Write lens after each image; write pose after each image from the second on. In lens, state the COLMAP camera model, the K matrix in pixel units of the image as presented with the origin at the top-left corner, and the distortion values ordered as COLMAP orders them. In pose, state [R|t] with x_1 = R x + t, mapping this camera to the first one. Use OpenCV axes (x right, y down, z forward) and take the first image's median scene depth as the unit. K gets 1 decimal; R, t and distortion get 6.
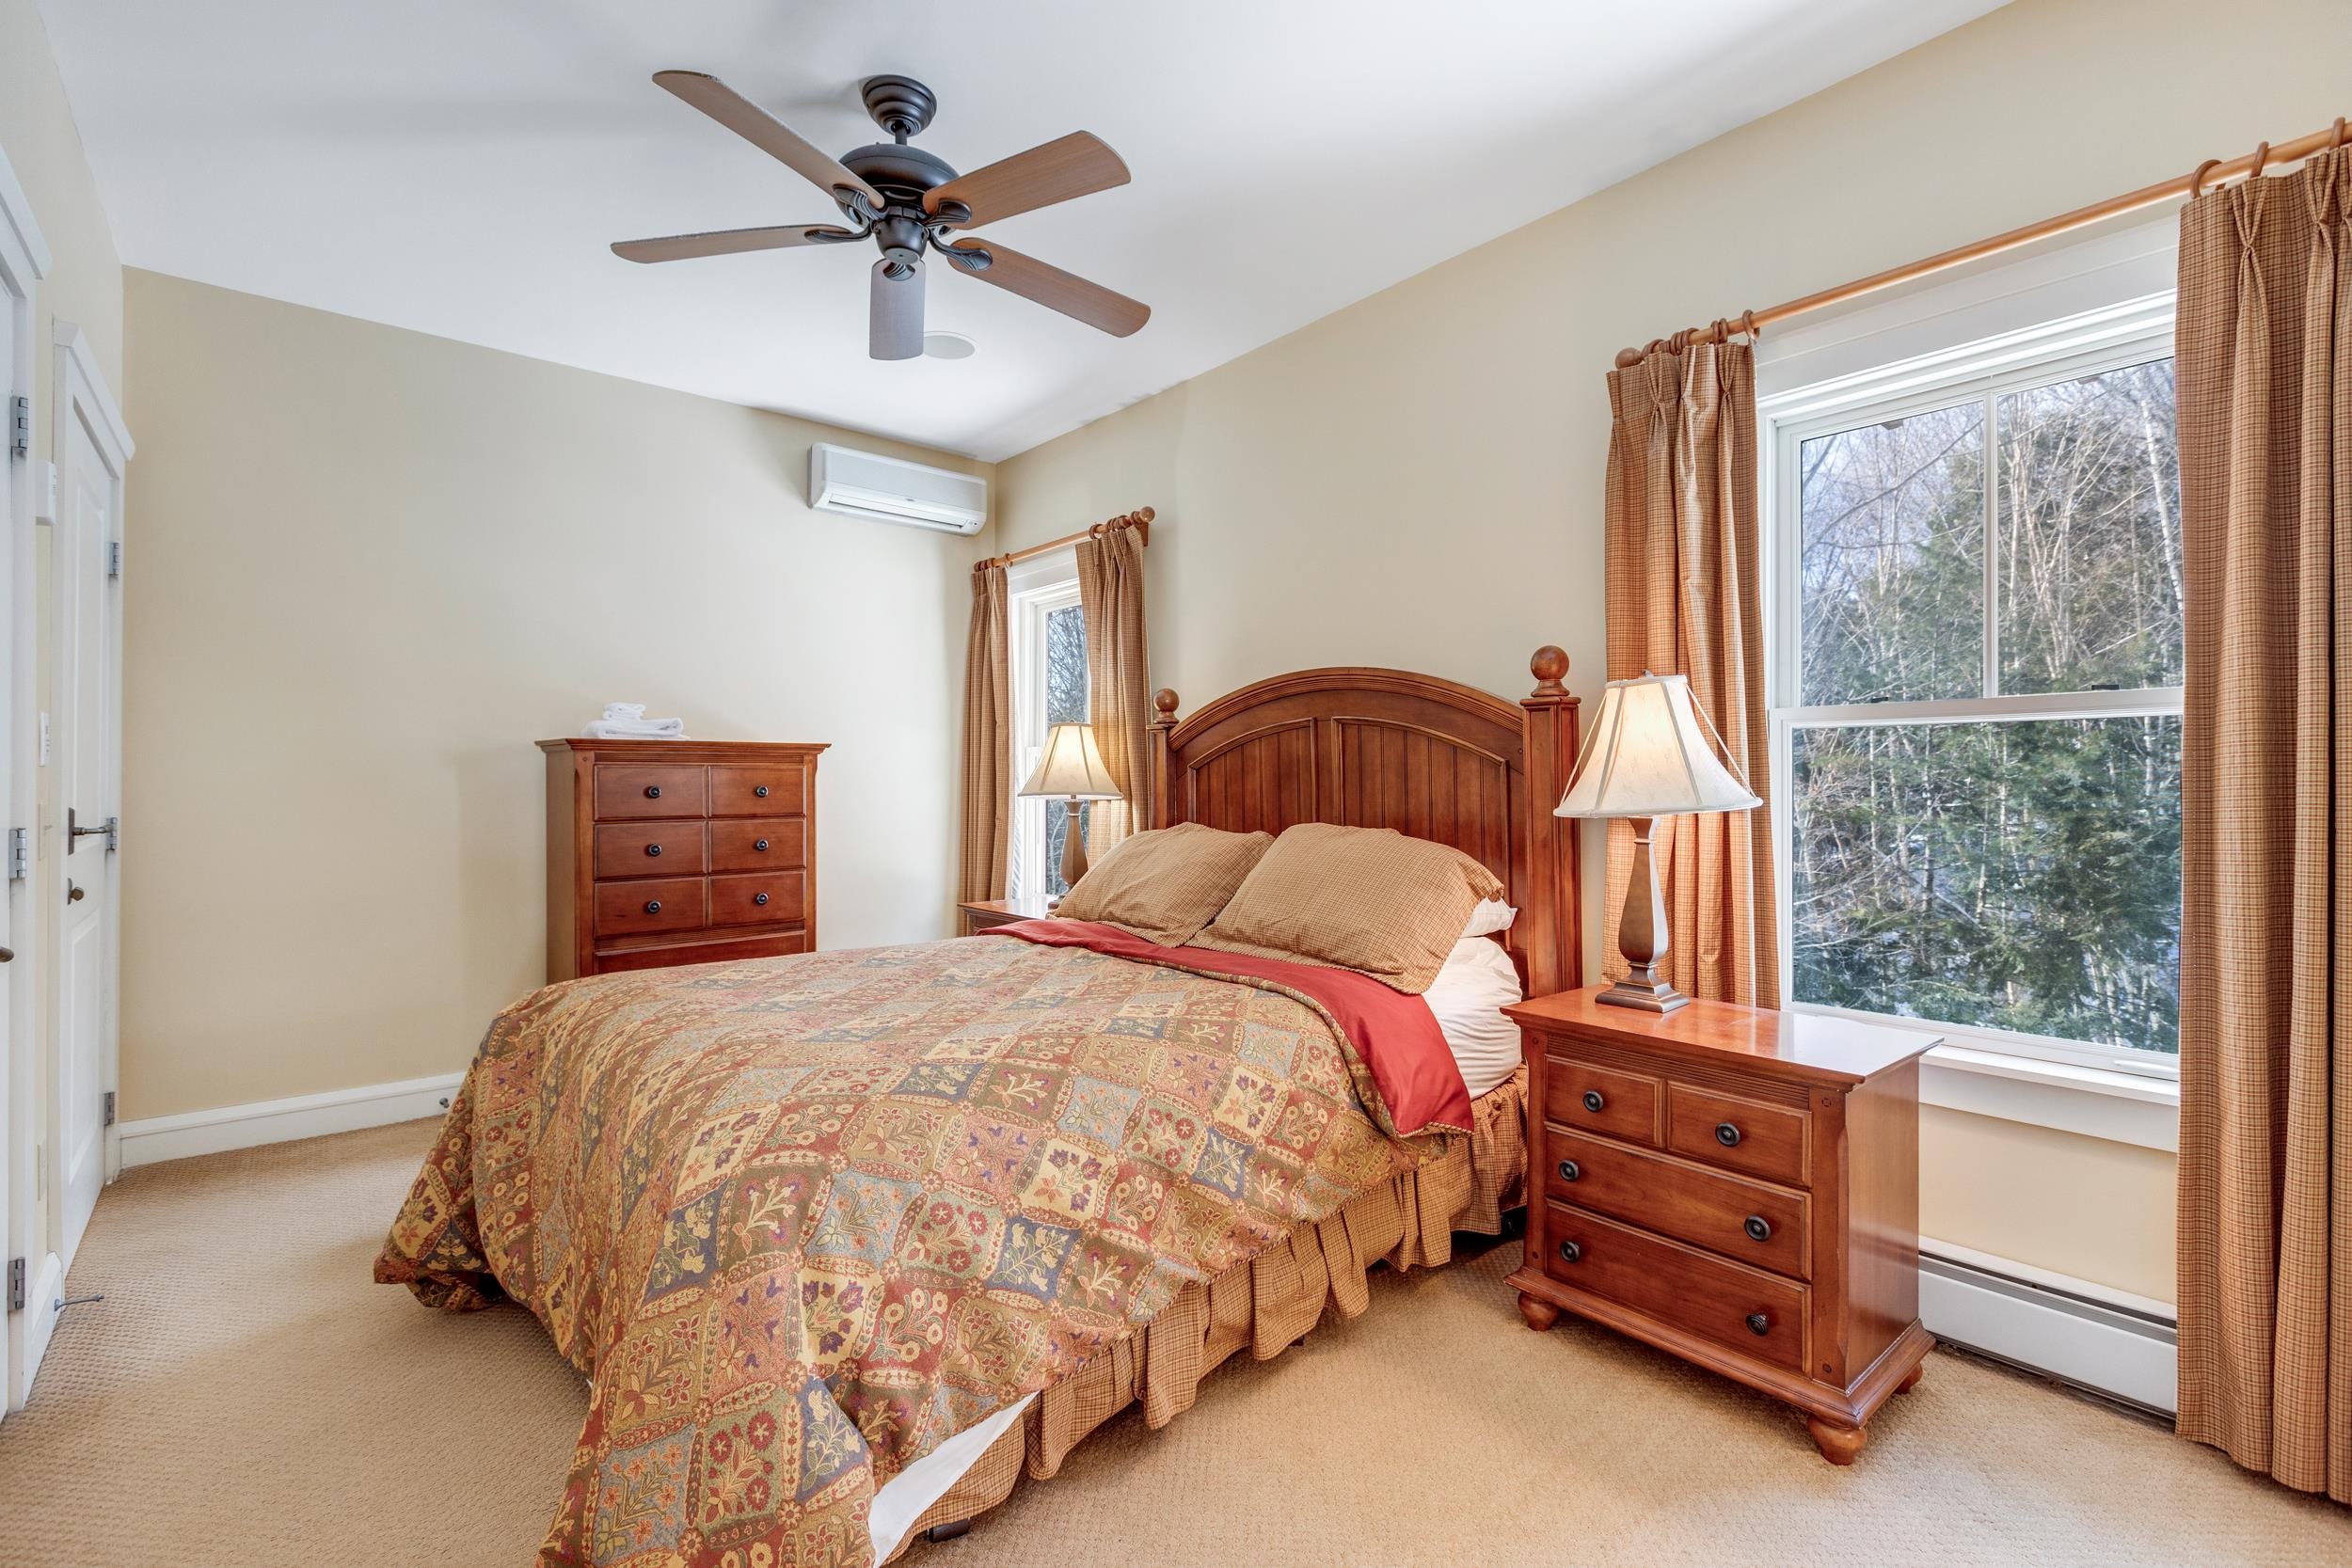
lens RADIAL K [[1044.7, 0, 1175.6], [0, 1044.7, 780.4], [0, 0, 1]] dist [-0.002371, -0.001035]
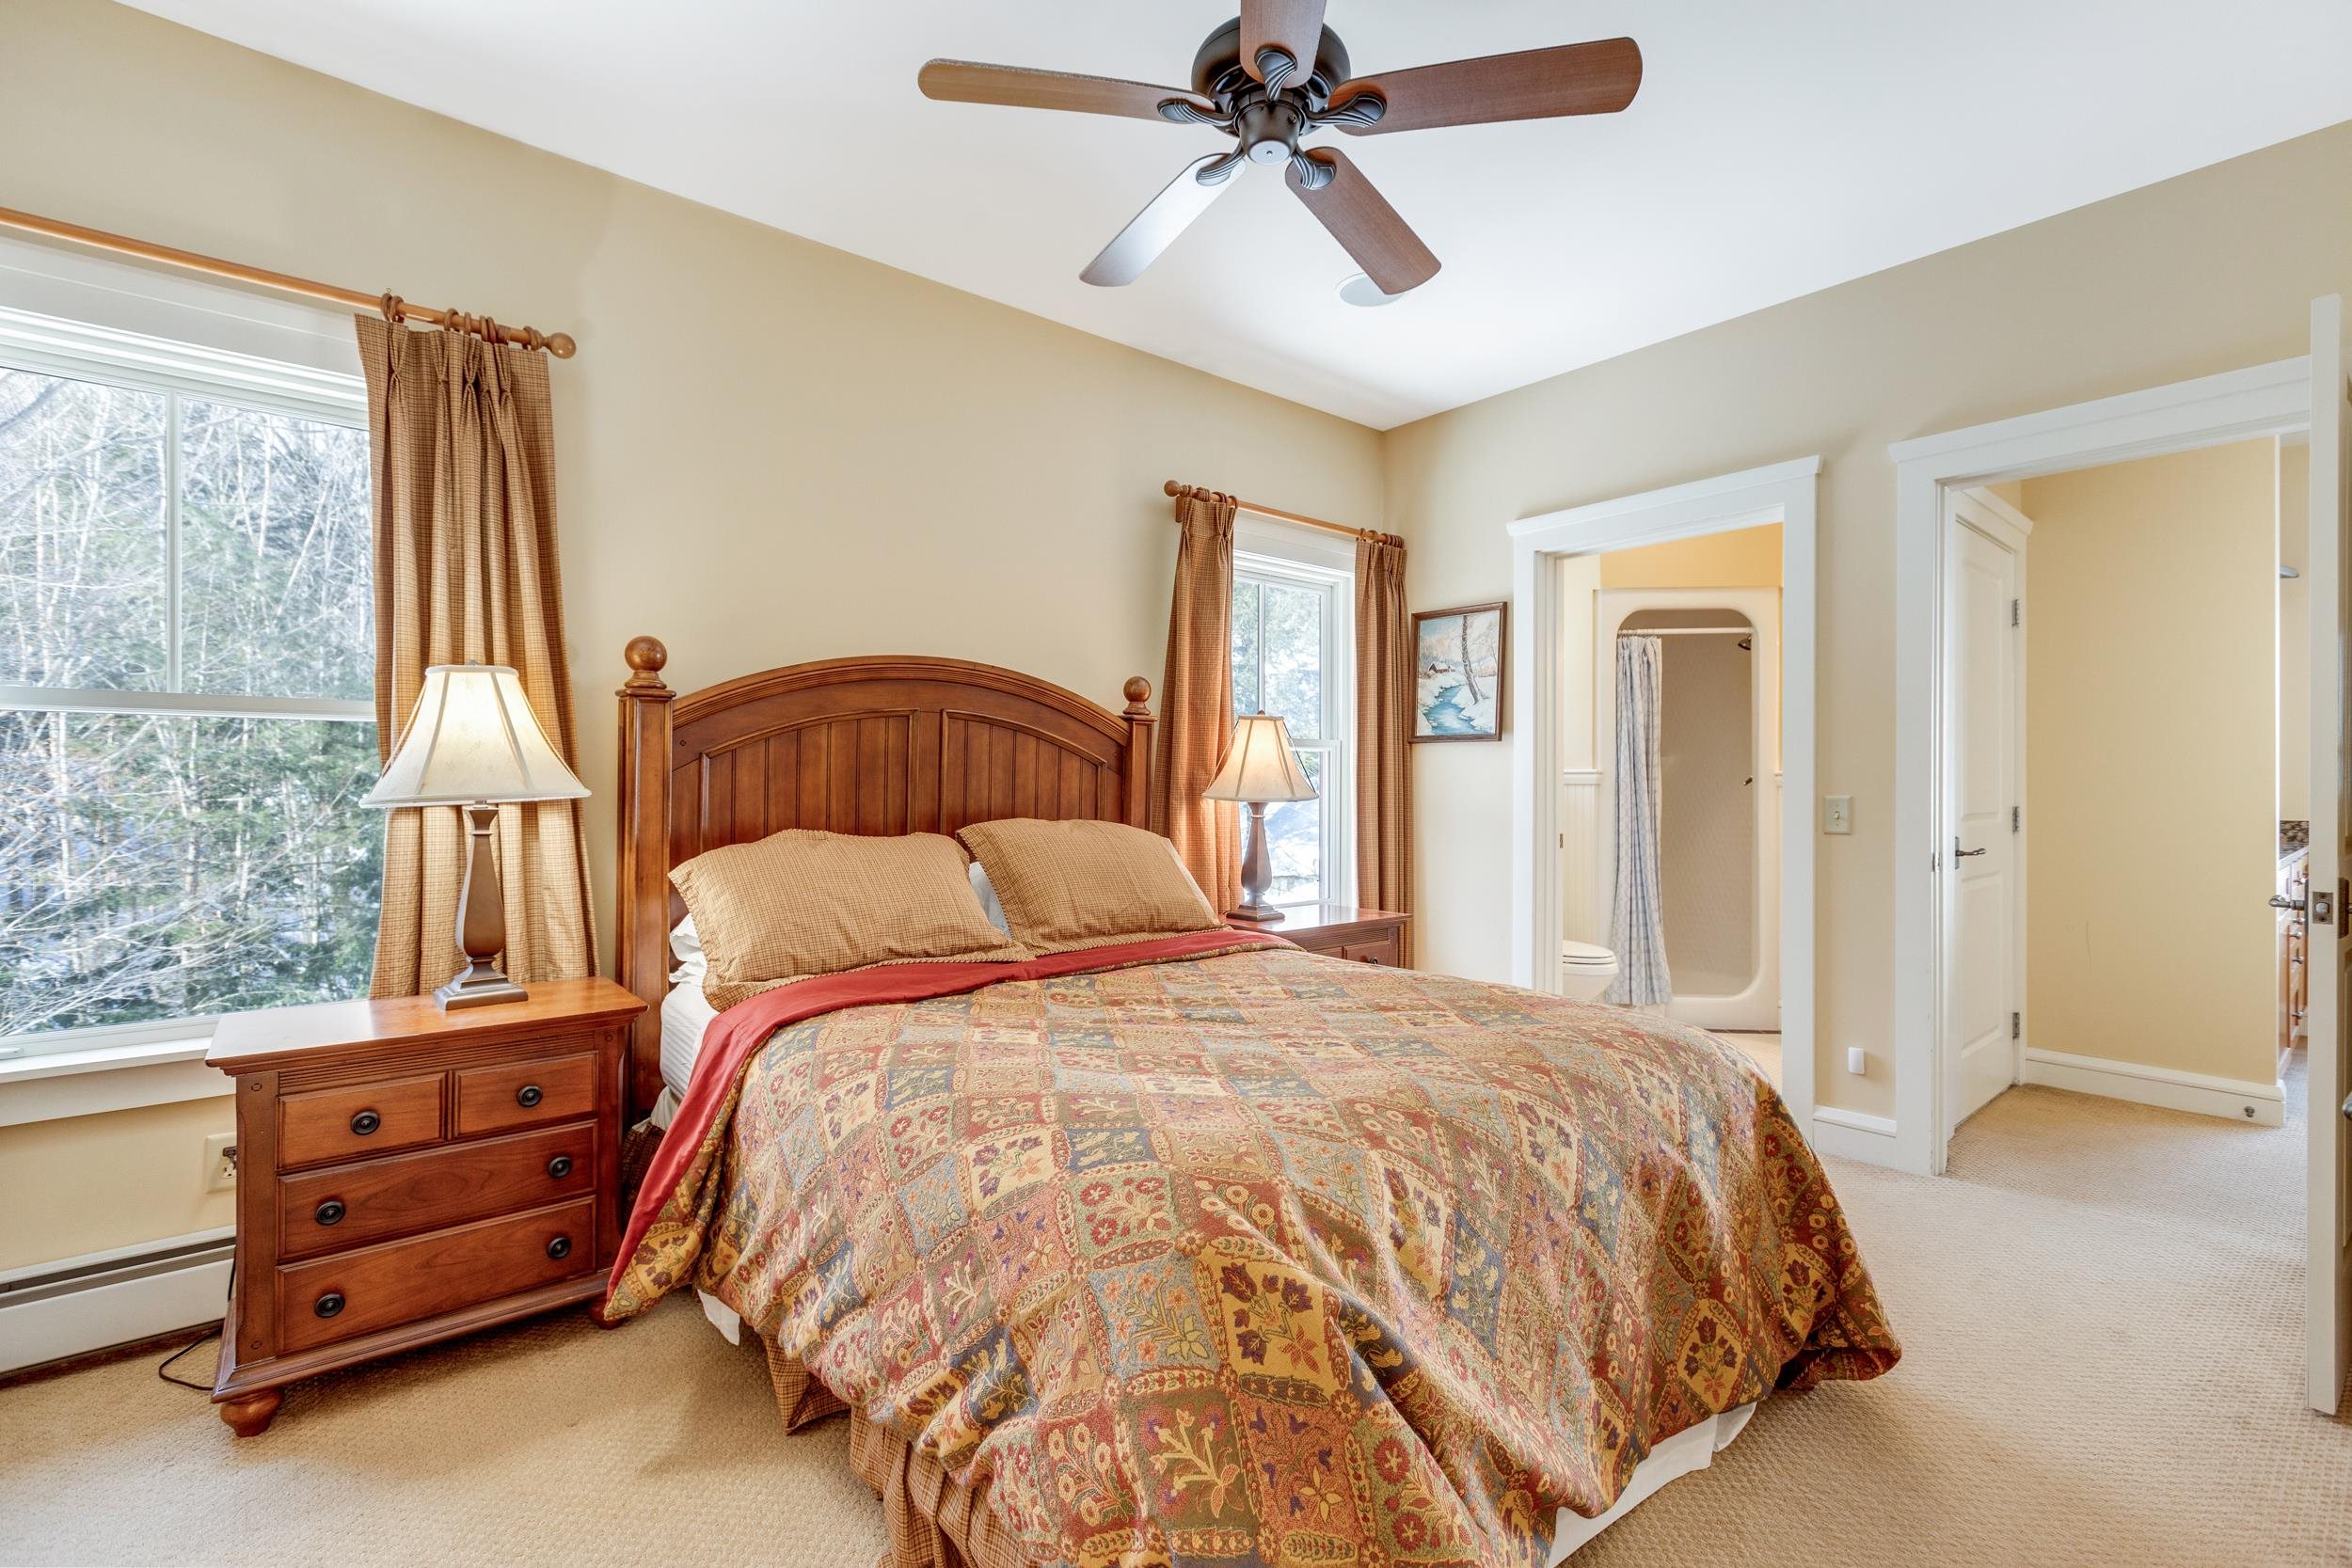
lens RADIAL K [[1044.7, 0, 1173.5], [0, 1044.7, 776.2], [0, 0, 1]] dist [-0.002371, -0.001035]
pose [[0.005047, 0.013296, 0.999899, -0.836750], [0.000552, 0.999911, -0.013299, 0.013754], [-0.999987, 0.000619, 0.005039, 0.820098]]
